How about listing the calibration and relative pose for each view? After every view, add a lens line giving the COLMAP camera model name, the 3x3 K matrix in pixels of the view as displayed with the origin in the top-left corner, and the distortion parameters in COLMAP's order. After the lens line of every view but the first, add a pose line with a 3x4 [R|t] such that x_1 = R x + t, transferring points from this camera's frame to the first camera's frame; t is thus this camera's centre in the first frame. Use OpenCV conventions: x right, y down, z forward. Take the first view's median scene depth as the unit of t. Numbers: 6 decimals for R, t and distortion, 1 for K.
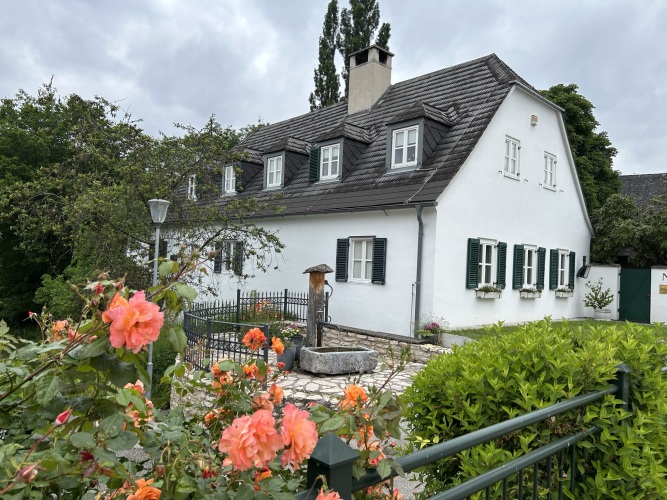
lens RADIAL K [[506.1, 0, 330.6], [0, 506.1, 244.3], [0, 0, 1]] dist [0.066818, -0.060150]
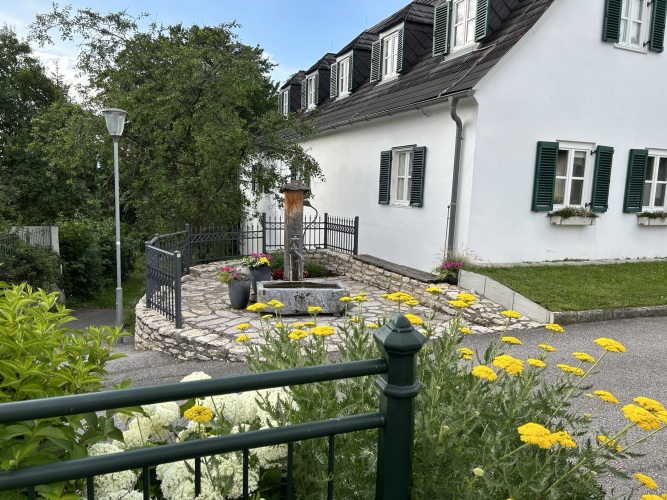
lens RADIAL K [[506.1, 0, 333.1], [0, 506.1, 251.6], [0, 0, 1]] dist [0.066818, -0.060150]
pose [[0.938522, 0.028489, -0.344041, 0.235377], [0.025448, 0.988168, 0.151248, 0.023349], [0.344280, -0.150705, 0.926693, 0.191684]]
